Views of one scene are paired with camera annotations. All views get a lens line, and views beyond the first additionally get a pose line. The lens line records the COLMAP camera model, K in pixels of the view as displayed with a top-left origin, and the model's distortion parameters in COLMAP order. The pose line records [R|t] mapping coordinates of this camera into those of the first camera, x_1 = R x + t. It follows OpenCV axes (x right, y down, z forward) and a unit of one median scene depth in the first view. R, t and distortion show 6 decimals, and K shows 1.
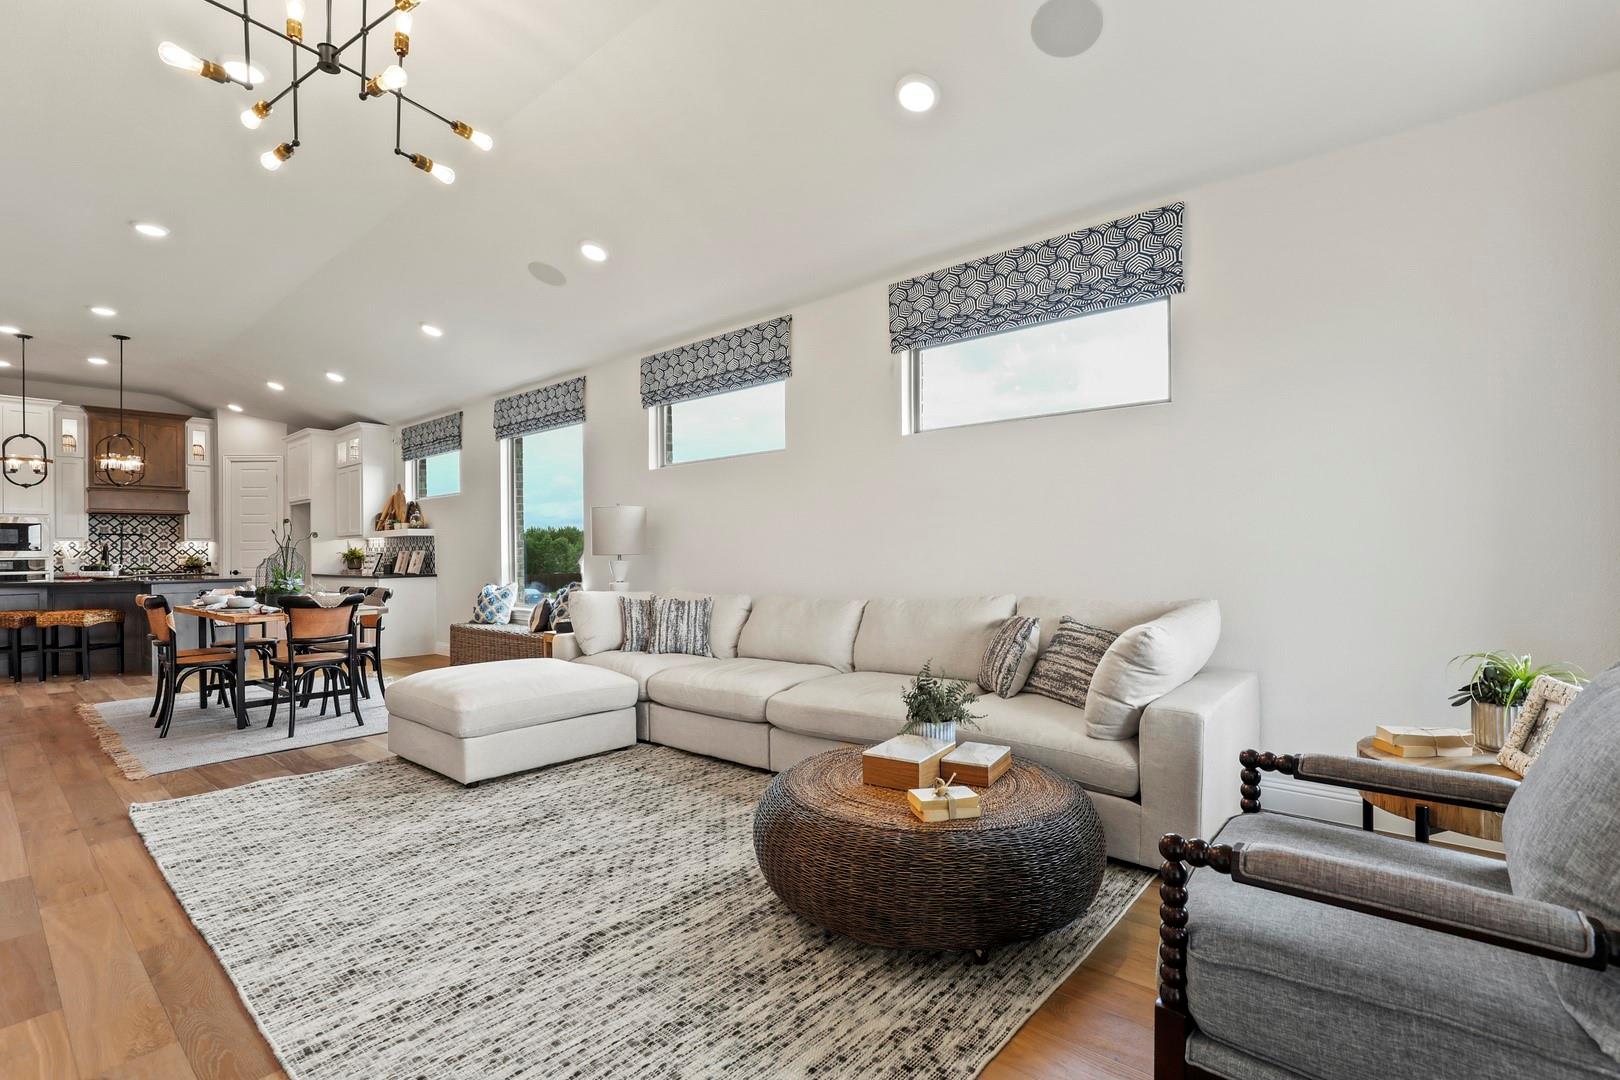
lens RADIAL K [[743.6, 0, 804.3], [0, 743.6, 550.7], [0, 0, 1]] dist [-0.018219, 0.004826]
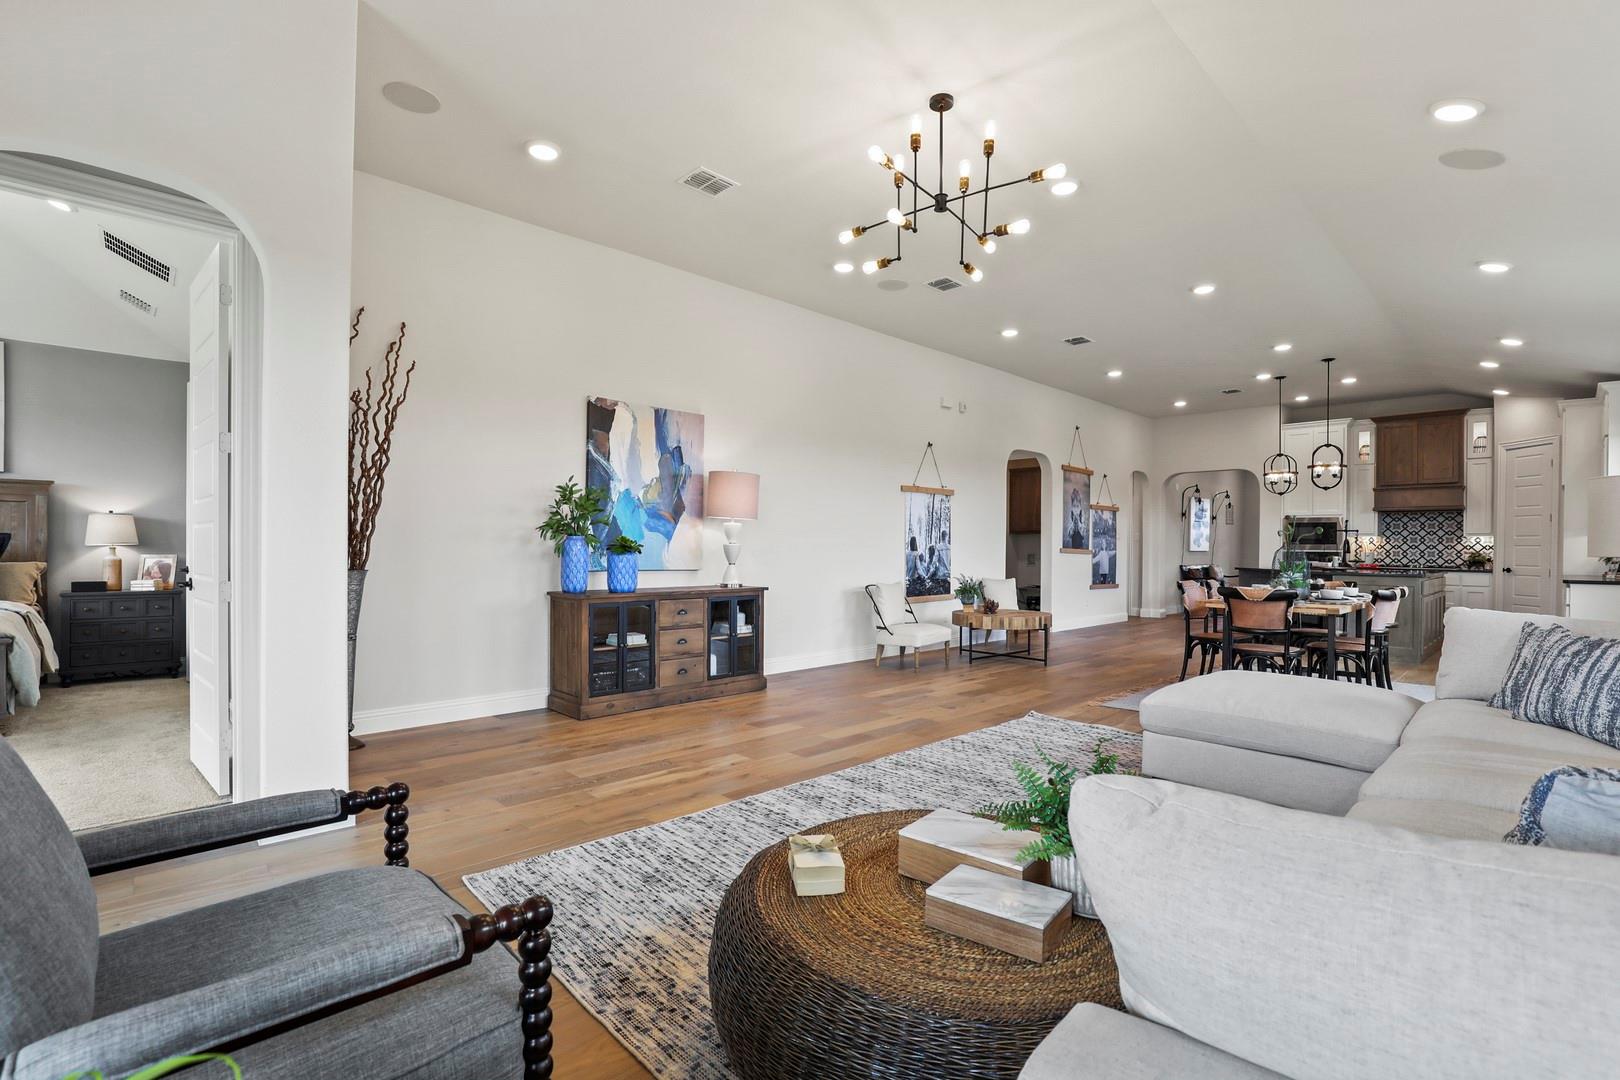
lens RADIAL K [[743.6, 0, 831.3], [0, 743.6, 547.1], [0, 0, 1]] dist [-0.018219, 0.004826]
pose [[-0.075280, 0.010140, -0.997111, 0.435585], [-0.008042, 0.999910, 0.010776, -0.004383], [0.997130, 0.008830, -0.075191, 0.476134]]
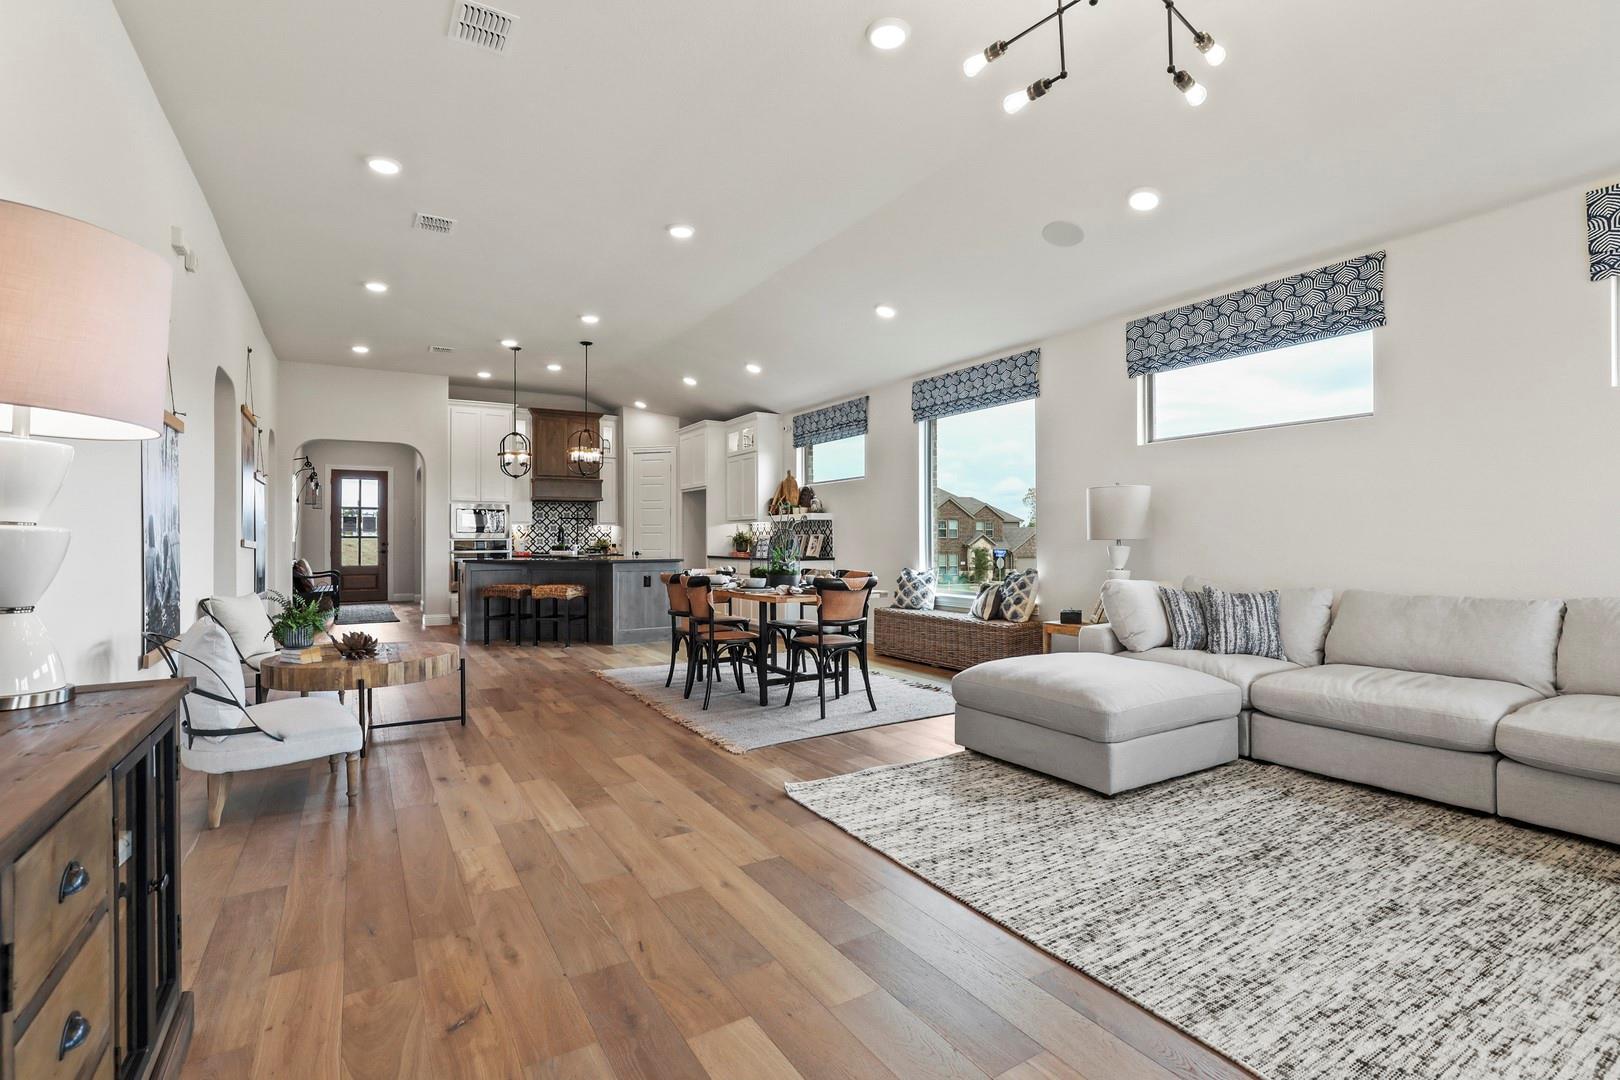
lens RADIAL K [[743.6, 0, 808.2], [0, 743.6, 538.4], [0, 0, 1]] dist [-0.018219, 0.004826]
pose [[0.952788, 0.007209, -0.303550, -0.395278], [-0.006652, 0.999974, 0.002867, 0.004363], [0.303563, -0.000713, 0.952811, 0.028628]]
